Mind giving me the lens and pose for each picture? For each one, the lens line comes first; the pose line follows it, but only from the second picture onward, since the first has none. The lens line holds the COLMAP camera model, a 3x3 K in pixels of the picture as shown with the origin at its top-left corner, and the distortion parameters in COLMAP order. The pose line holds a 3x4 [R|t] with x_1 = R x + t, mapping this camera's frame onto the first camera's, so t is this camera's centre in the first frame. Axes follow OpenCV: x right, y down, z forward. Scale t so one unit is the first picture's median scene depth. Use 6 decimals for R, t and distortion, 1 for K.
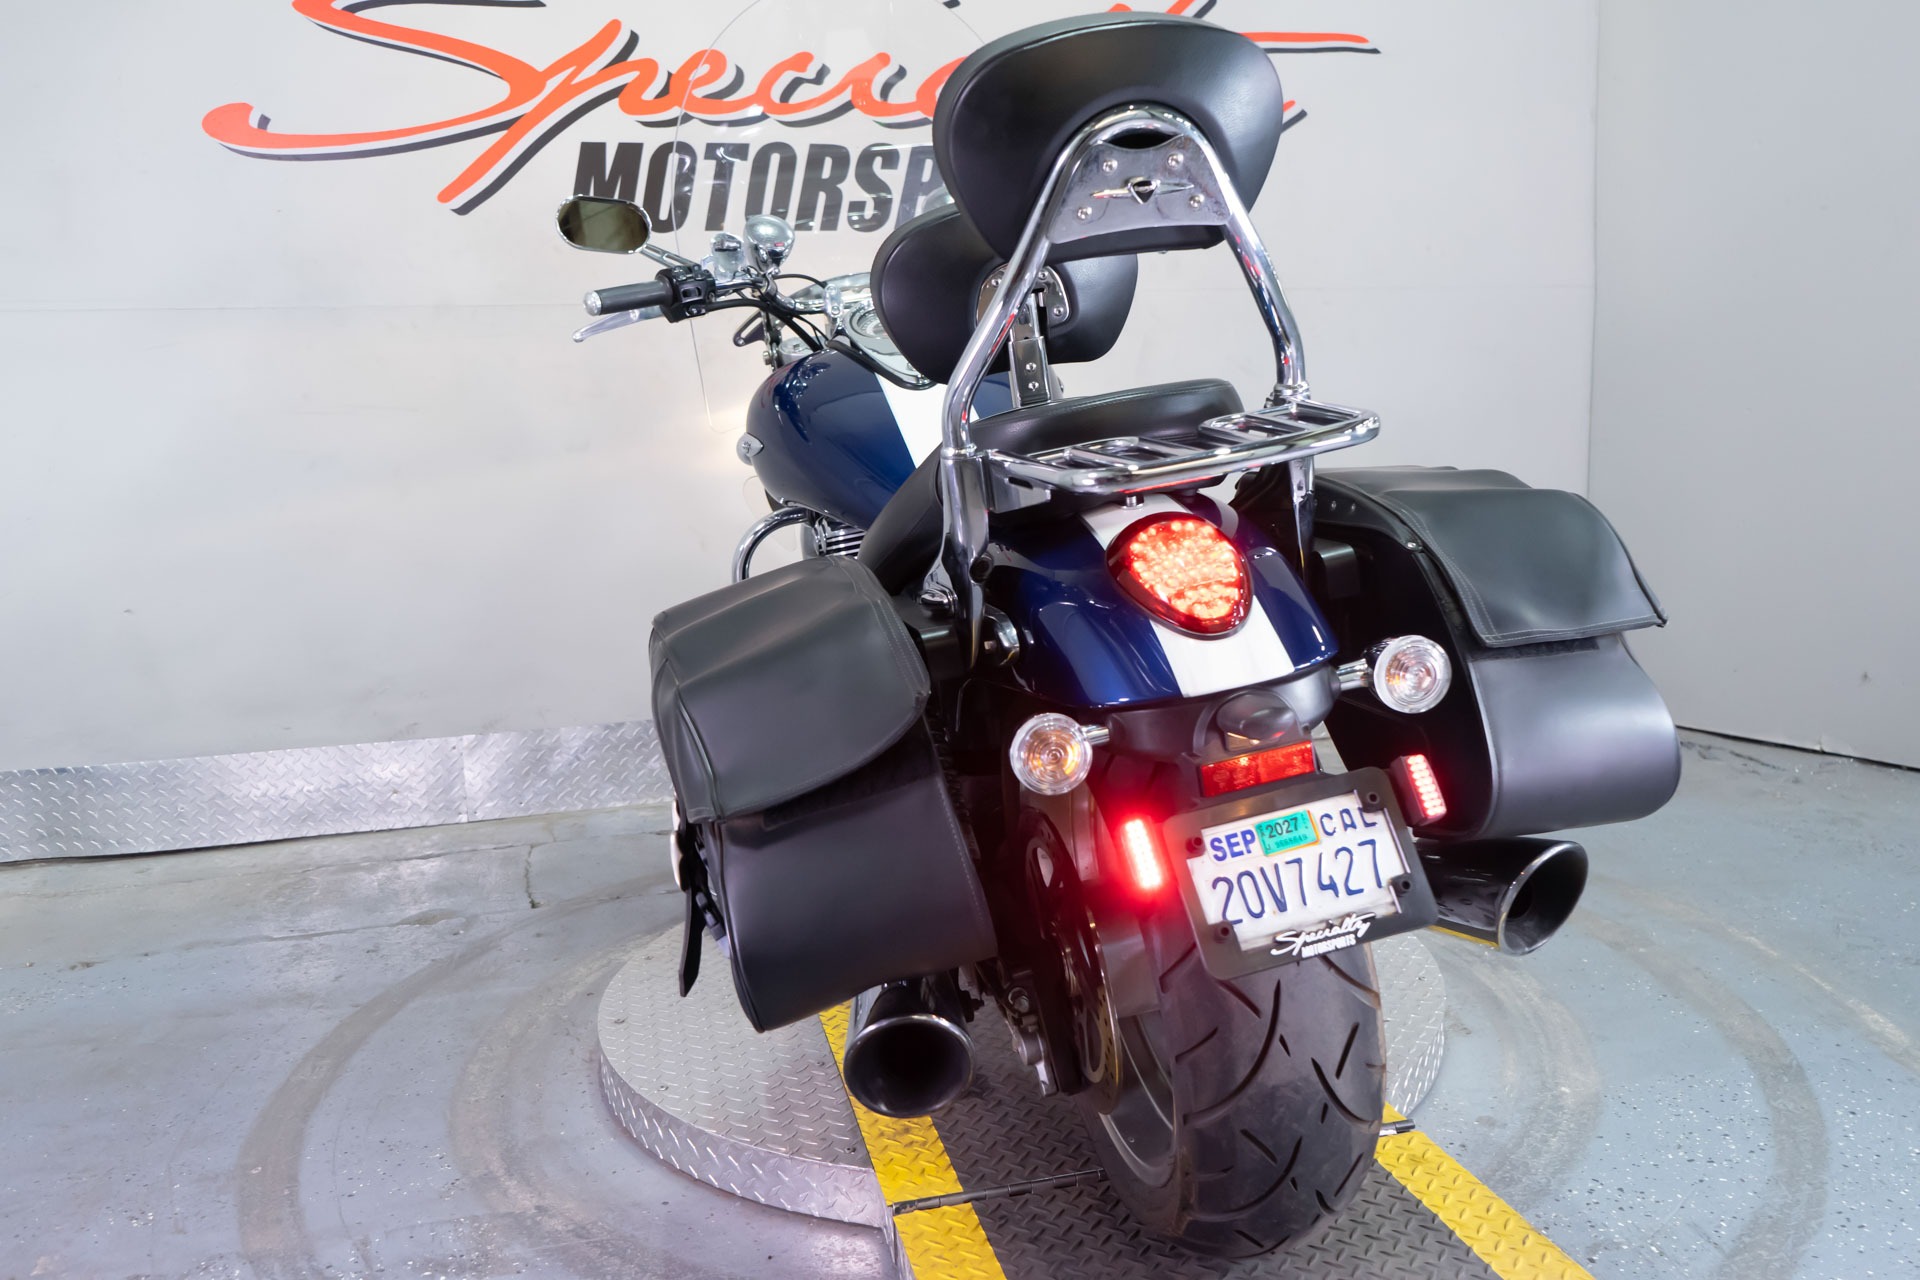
lens RADIAL K [[1540.3, 0, 988.8], [0, 1540.3, 628.6], [0, 0, 1]] dist [-0.022904, 0.016724]
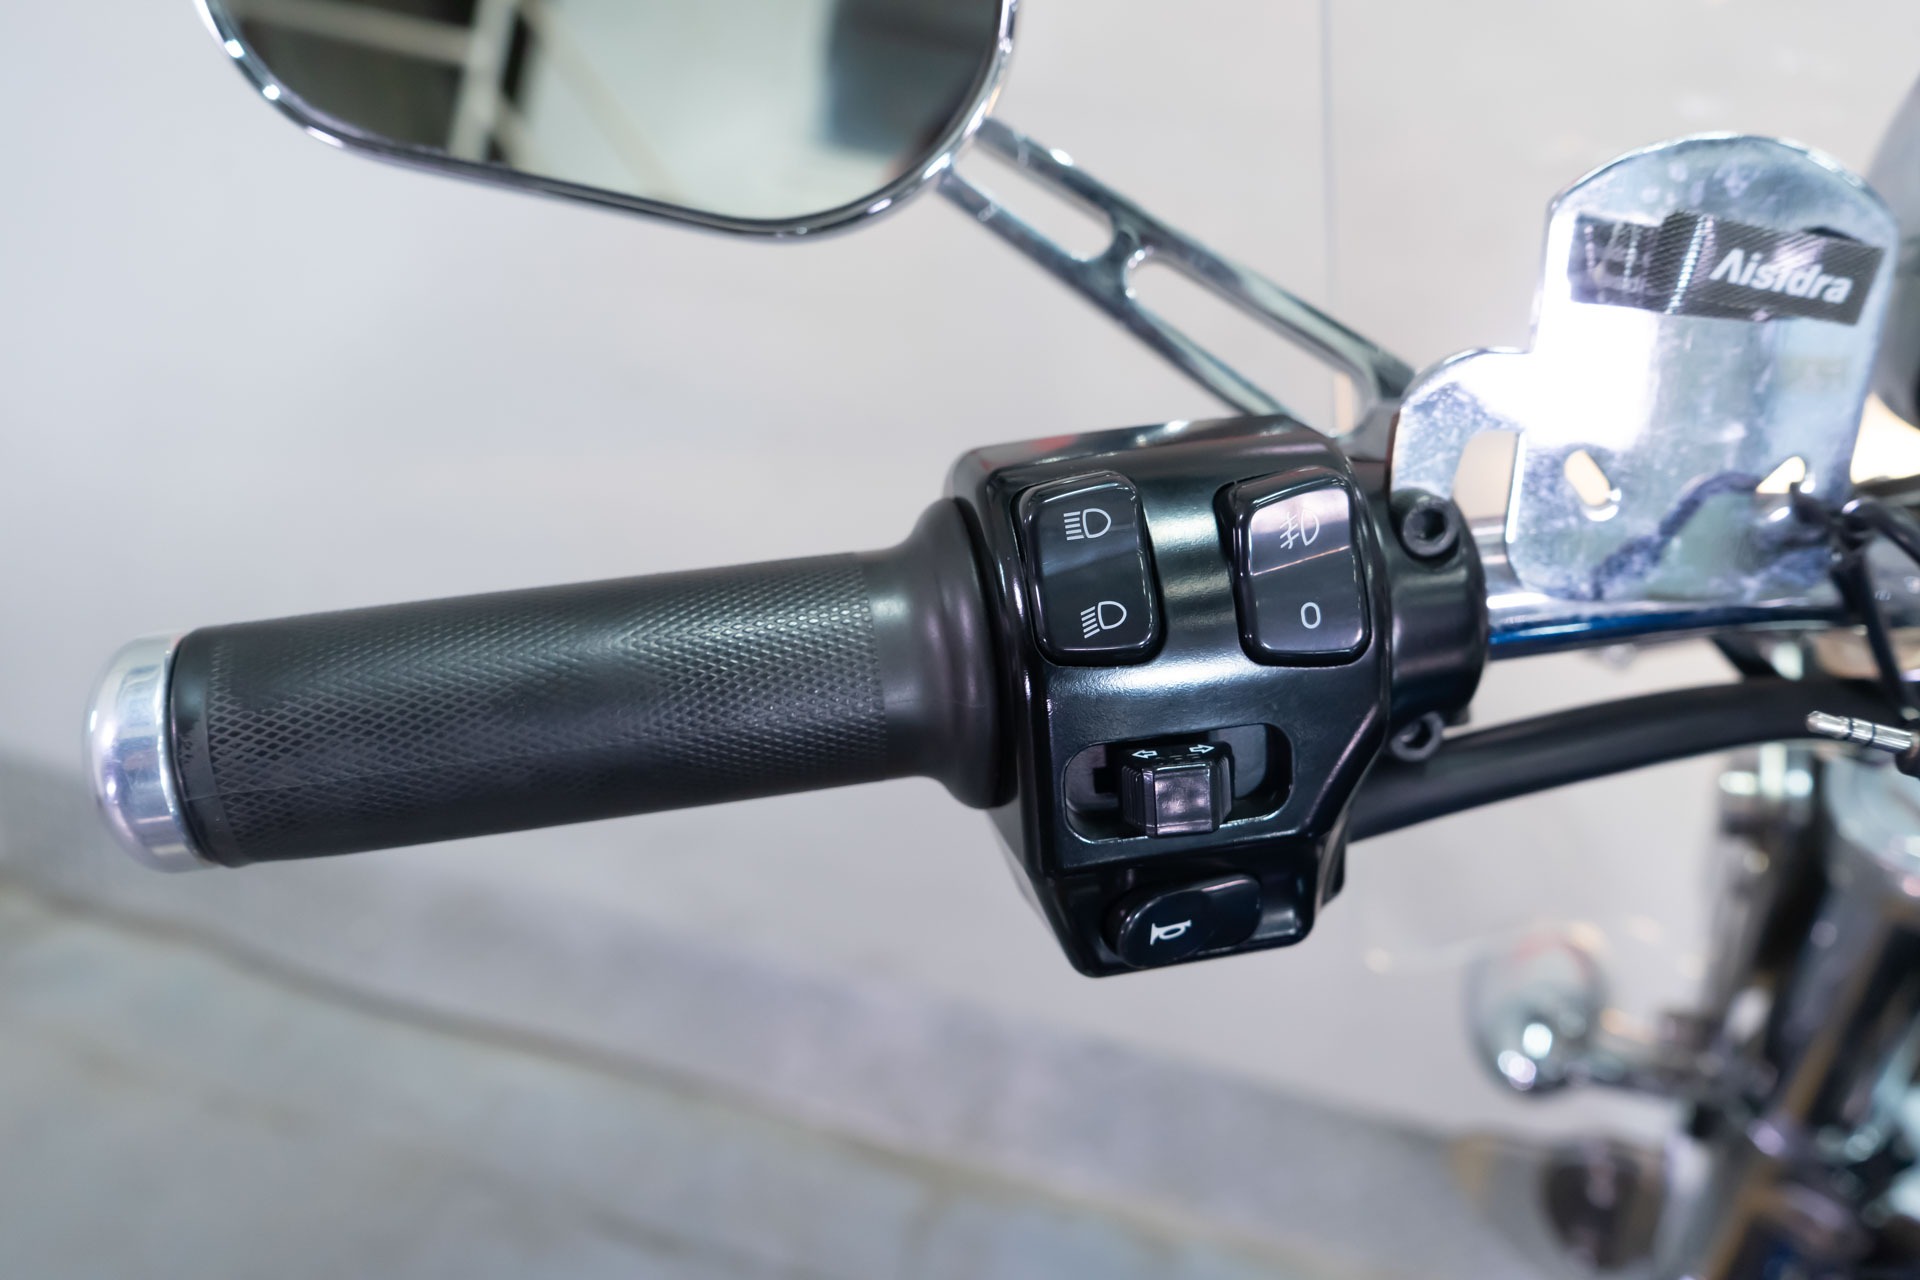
lens RADIAL K [[1540.3, 0, 953.6], [0, 1540.3, 628.2], [0, 0, 1]] dist [-0.022904, 0.016724]
pose [[0.843397, 0.284901, -0.455536, -0.108326], [-0.204608, 0.954261, 0.217996, -0.161888], [0.496807, -0.090651, 0.863114, 0.602733]]
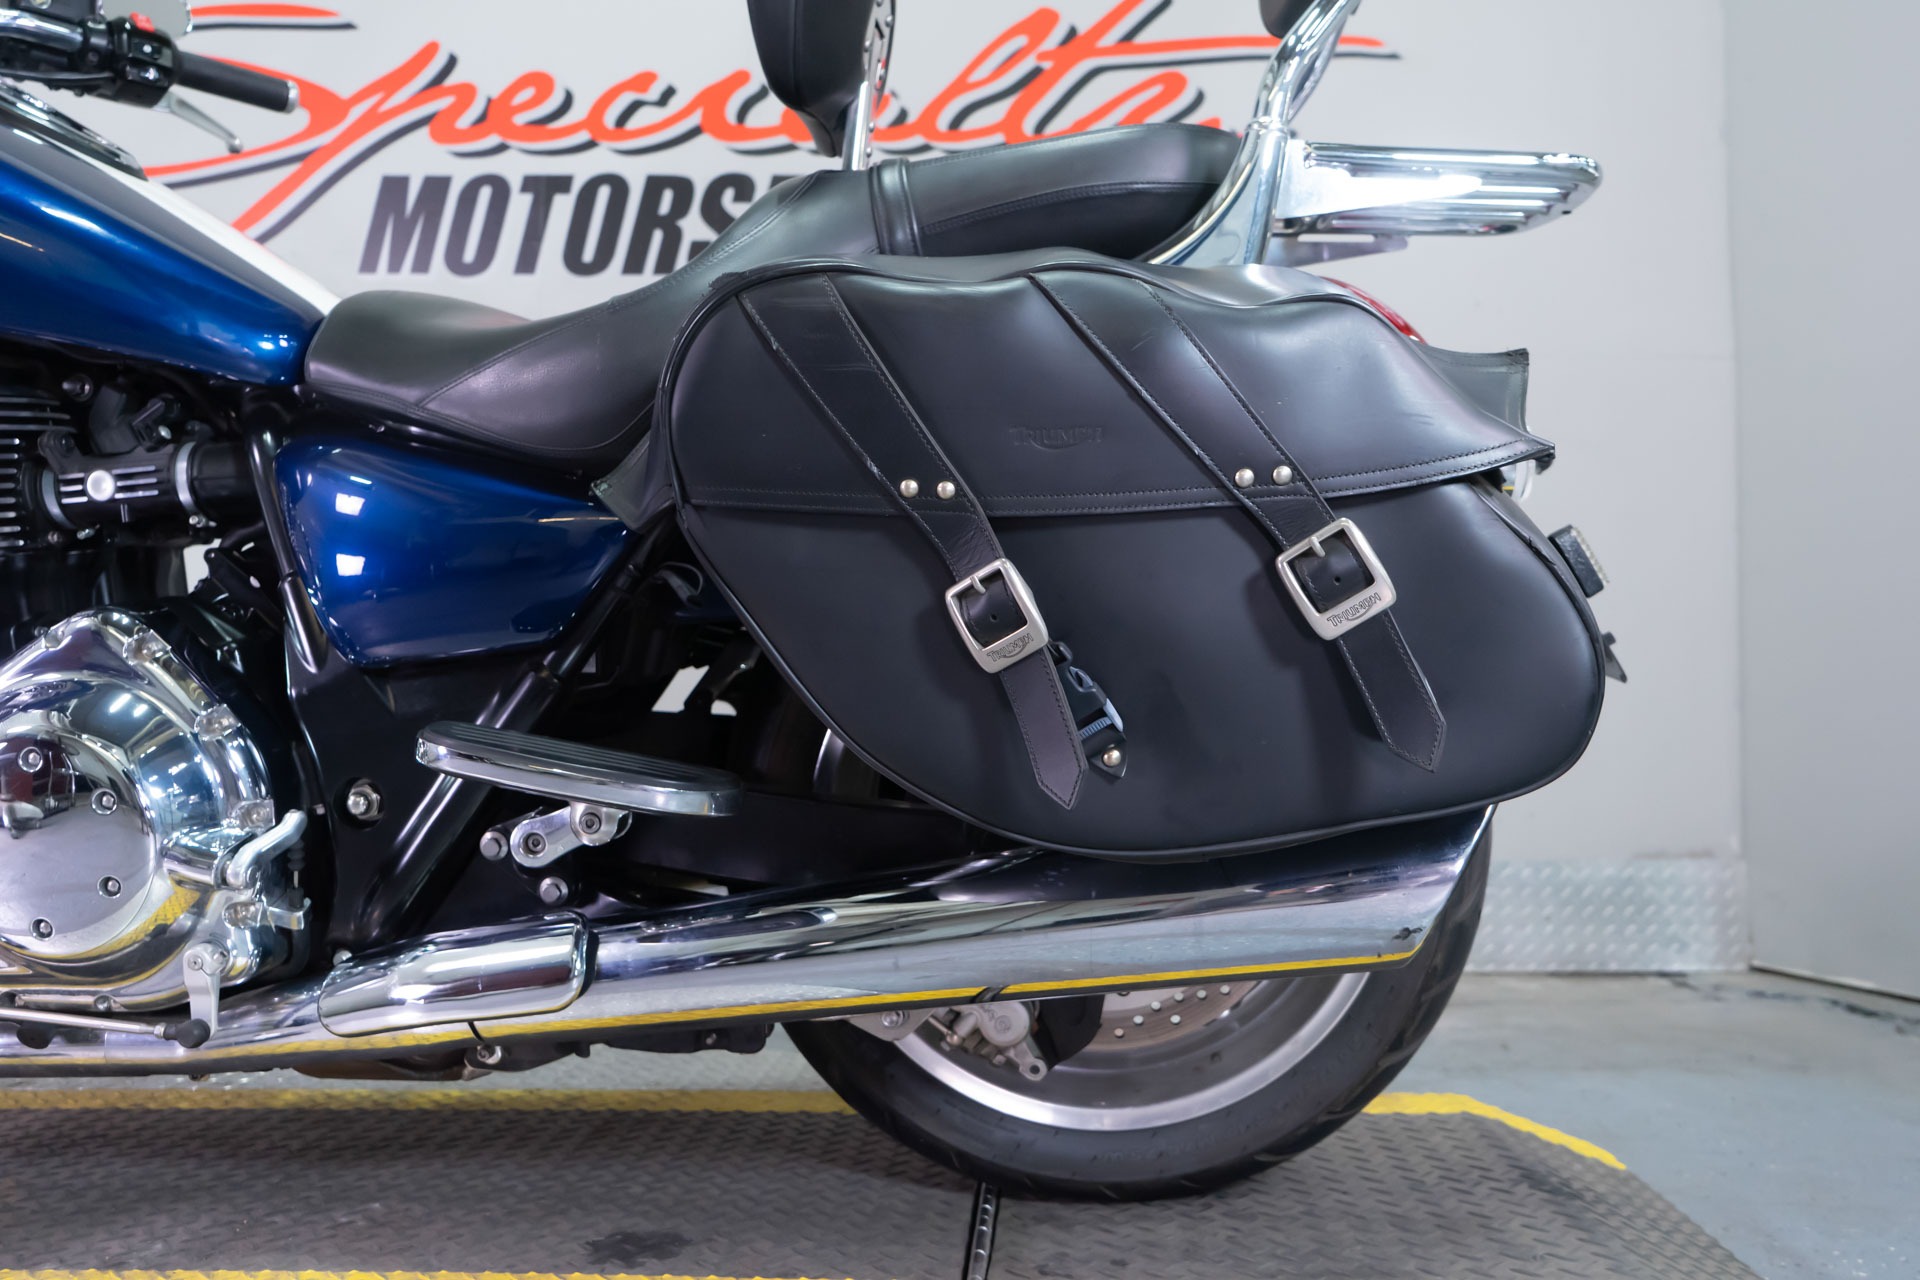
lens RADIAL K [[1540.3, 0, 957.6], [0, 1540.3, 623.8], [0, 0, 1]] dist [-0.022904, 0.016724]
pose [[0.968214, 0.021409, -0.249205, 0.264038], [-0.071524, 0.978424, -0.193832, 0.071635], [0.239679, 0.205495, 0.948855, 0.312724]]
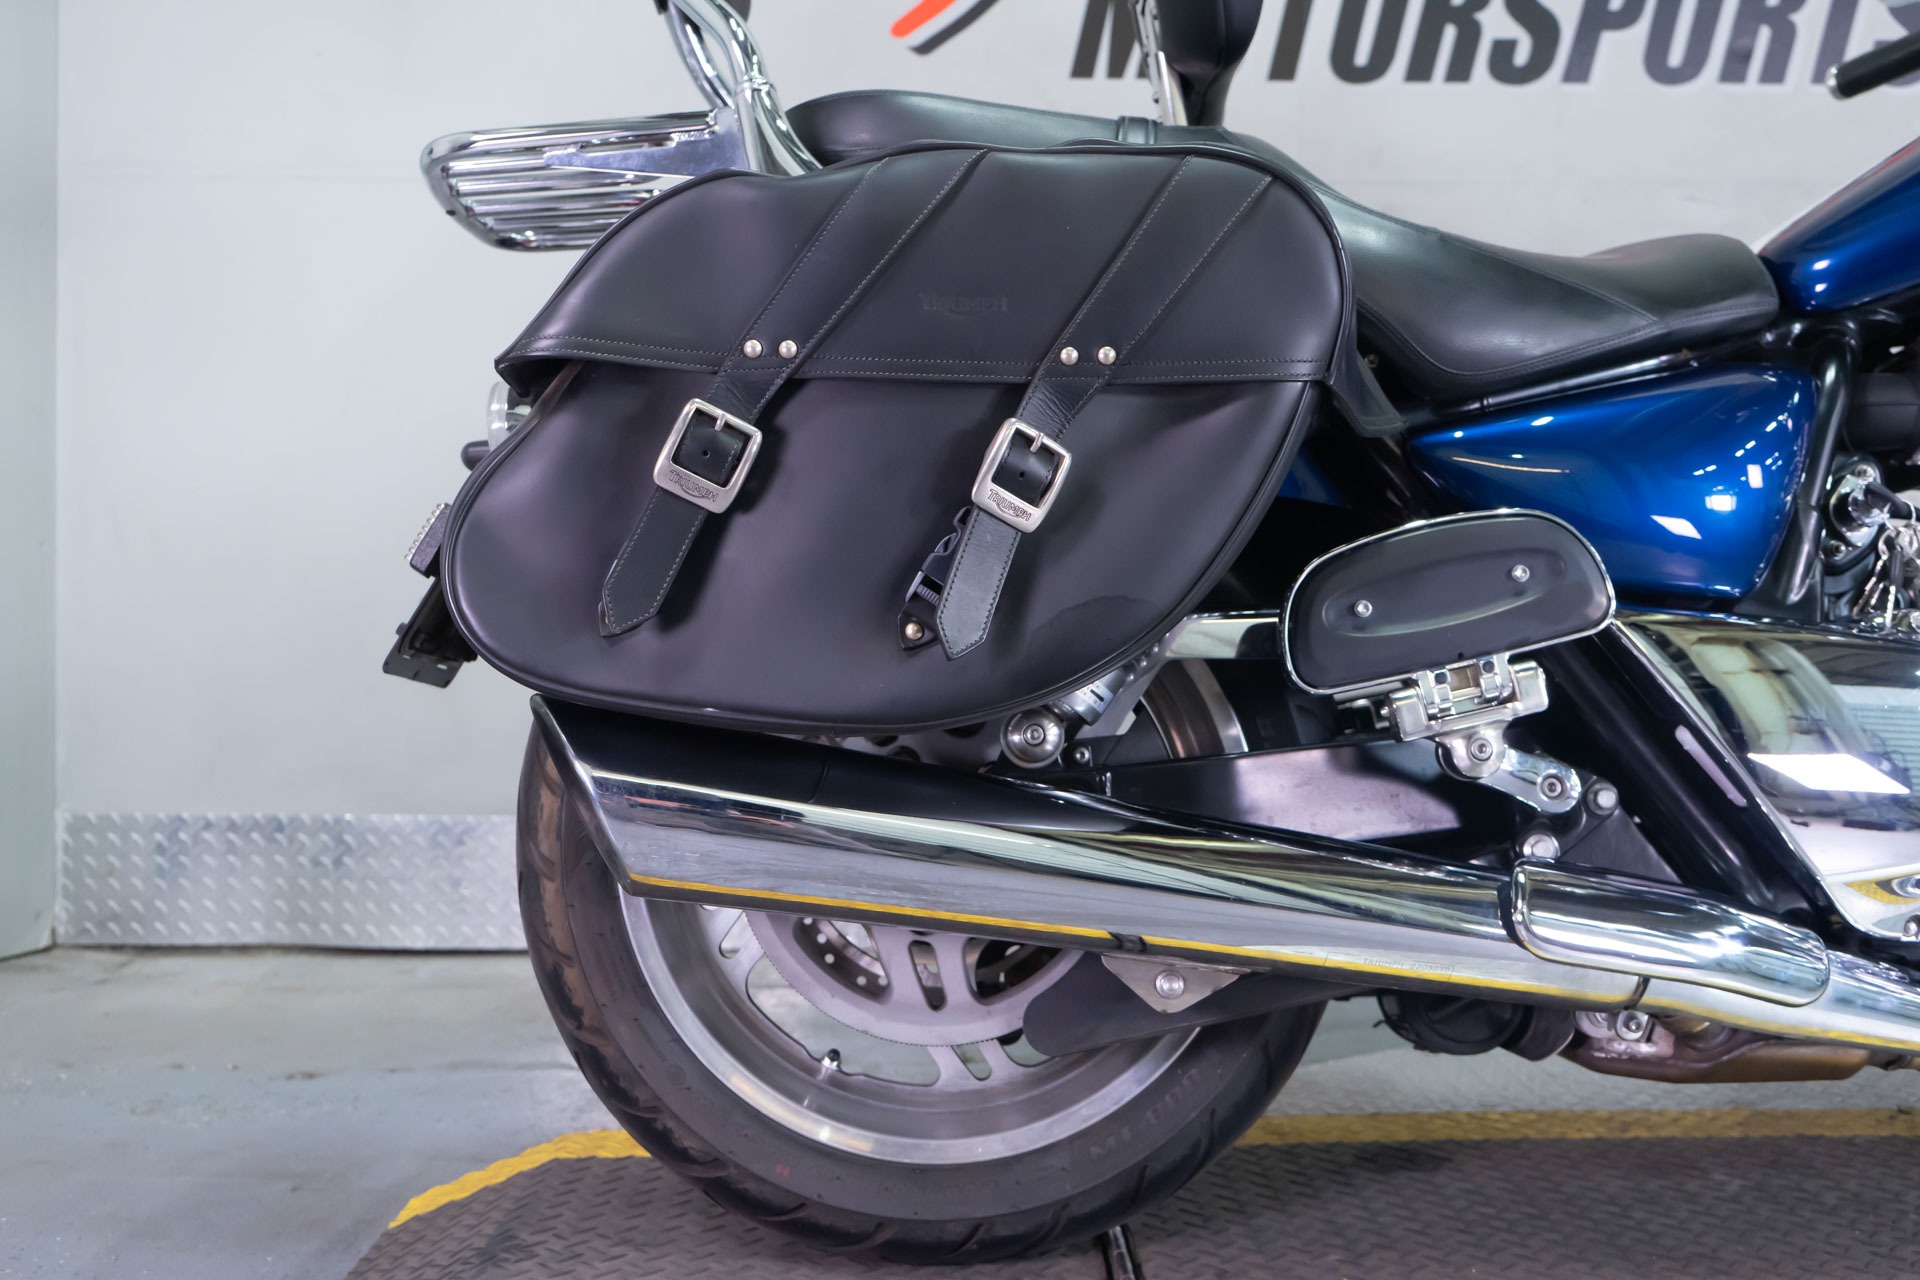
lens RADIAL K [[1931.8, 0, 958.4], [0, 1931.8, 635.8], [0, 0, 1]] dist [-0.005466, 0.000000]
pose [[0.967042, 0.042934, -0.250971, -0.096736], [-0.074118, 0.990463, -0.116149, 0.087544], [0.243590, 0.130922, 0.961001, 0.199269]]
